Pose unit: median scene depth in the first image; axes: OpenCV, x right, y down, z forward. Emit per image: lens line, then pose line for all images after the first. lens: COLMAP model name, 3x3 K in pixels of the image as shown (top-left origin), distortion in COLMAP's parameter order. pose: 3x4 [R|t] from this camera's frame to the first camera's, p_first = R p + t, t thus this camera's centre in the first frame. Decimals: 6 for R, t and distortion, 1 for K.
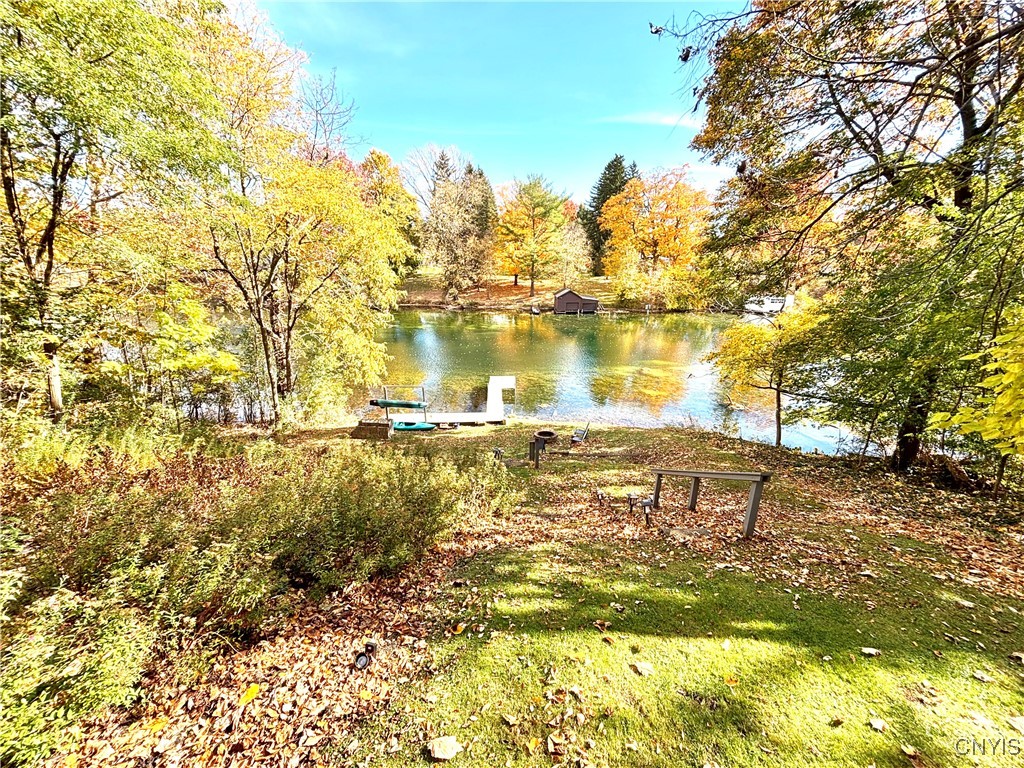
lens RADIAL K [[411.2, 0, 515.7], [0, 411.2, 386.0], [0, 0, 1]] dist [-0.001267, -0.000075]
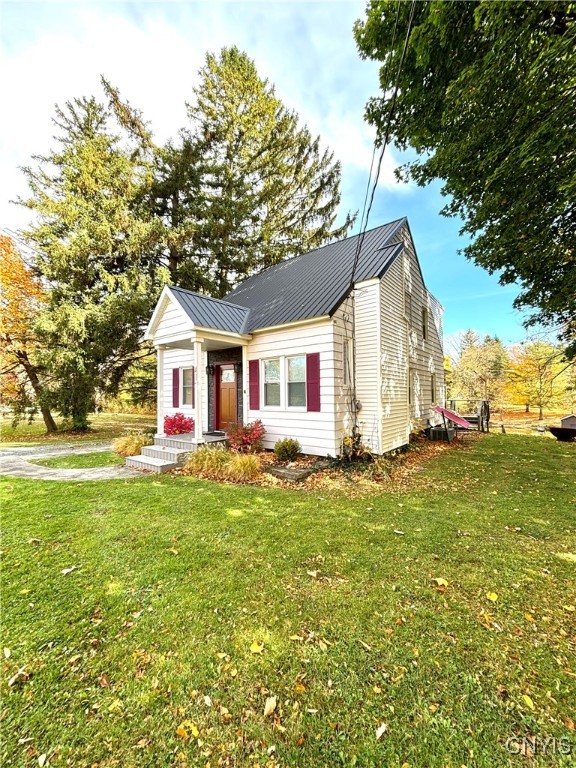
lens RADIAL K [[308.4, 0, 288.7], [0, 308.4, 384.6], [0, 0, 1]] dist [-0.001267, -0.000075]
pose [[0.760735, -0.028644, -0.648430, 0.070014], [-0.181707, 0.949680, -0.255130, 0.078539], [0.623109, 0.311911, 0.717250, -0.270198]]
